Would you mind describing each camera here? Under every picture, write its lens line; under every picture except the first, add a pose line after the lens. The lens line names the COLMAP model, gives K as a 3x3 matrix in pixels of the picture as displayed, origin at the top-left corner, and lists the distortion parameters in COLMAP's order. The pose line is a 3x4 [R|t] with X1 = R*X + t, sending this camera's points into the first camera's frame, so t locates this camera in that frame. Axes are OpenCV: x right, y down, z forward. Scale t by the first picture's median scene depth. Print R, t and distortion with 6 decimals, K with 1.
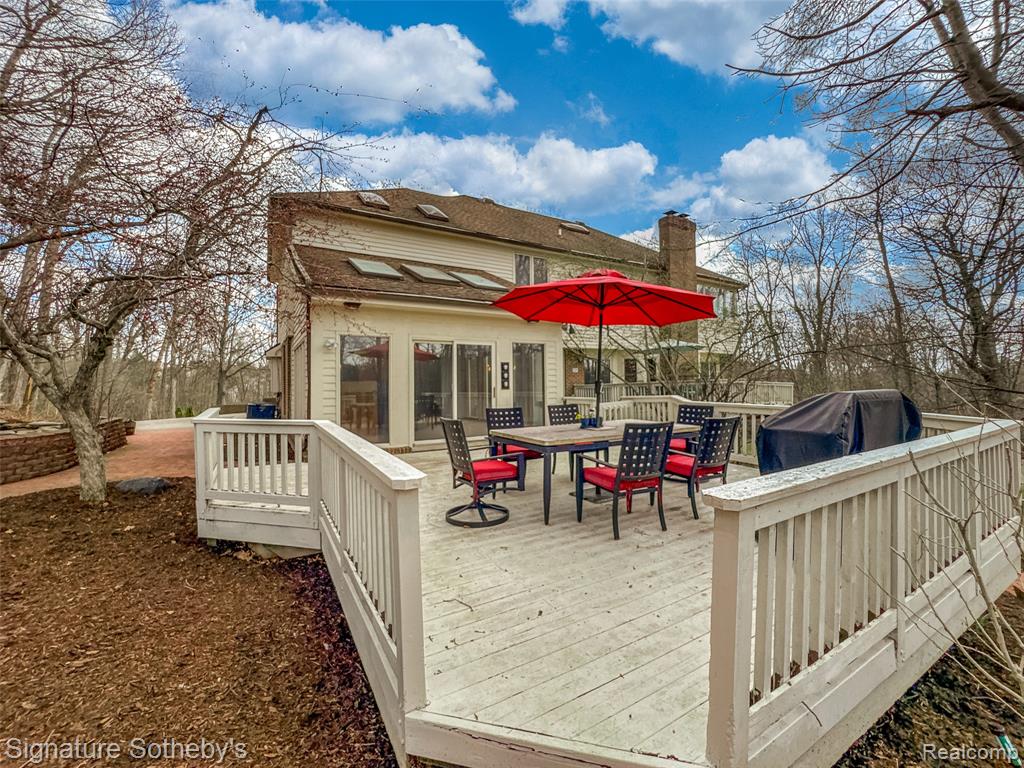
lens RADIAL K [[413.2, 0, 508.0], [0, 413.2, 381.6], [0, 0, 1]] dist [0.002126, 0.000008]
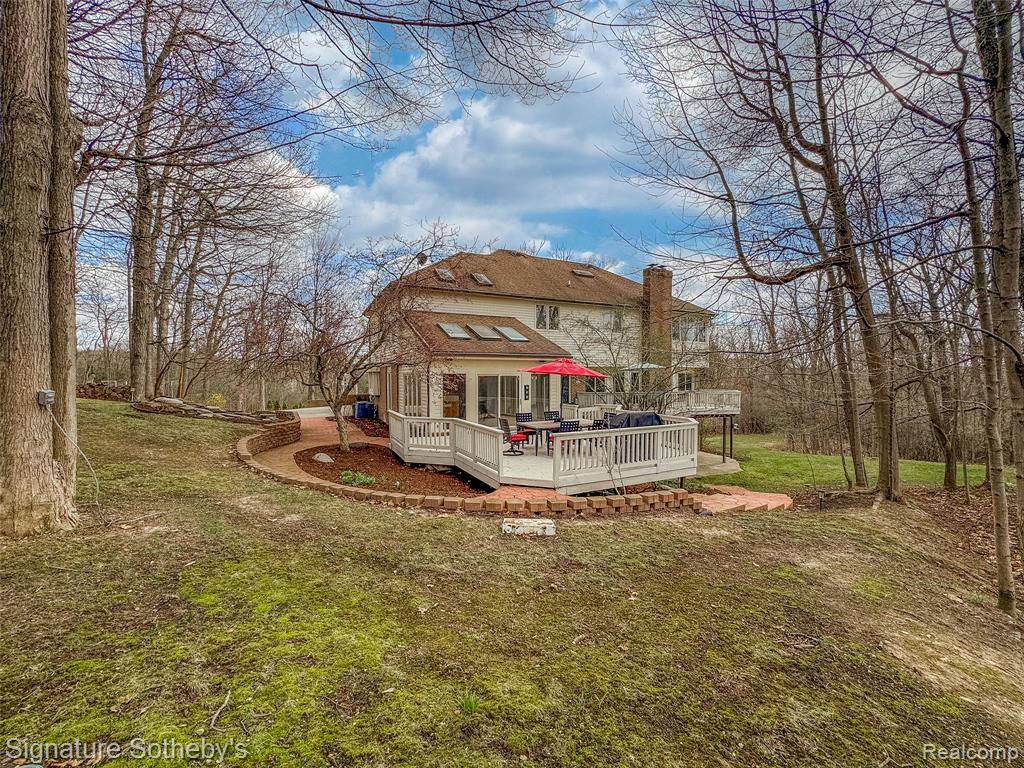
lens RADIAL K [[413.2, 0, 510.9], [0, 413.2, 386.5], [0, 0, 1]] dist [0.002126, 0.000008]
pose [[0.997805, 0.010788, -0.065341, 0.078542], [-0.008765, 0.999476, 0.031156, -0.181393], [0.065643, -0.030515, 0.997376, -1.509873]]
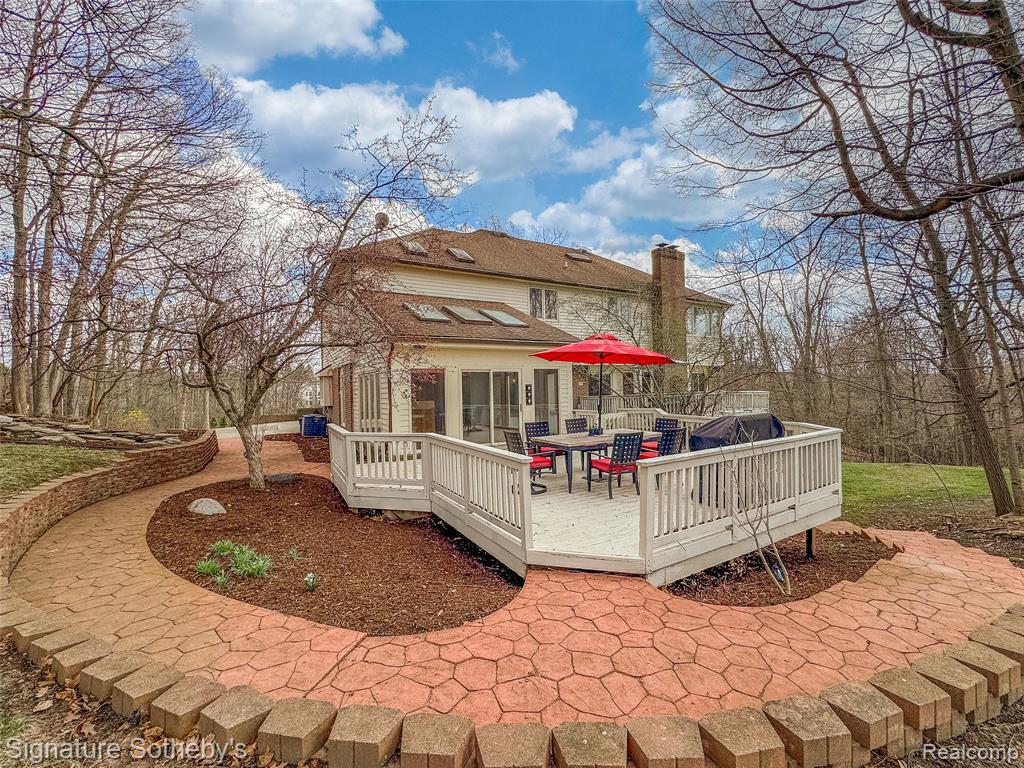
lens RADIAL K [[413.2, 0, 512.0], [0, 413.2, 387.1], [0, 0, 1]] dist [0.002126, 0.000008]
pose [[0.999931, -0.011529, 0.002252, -0.119016], [0.011523, 0.999930, 0.002832, -0.080132], [-0.002285, -0.002806, 0.999993, -0.574736]]
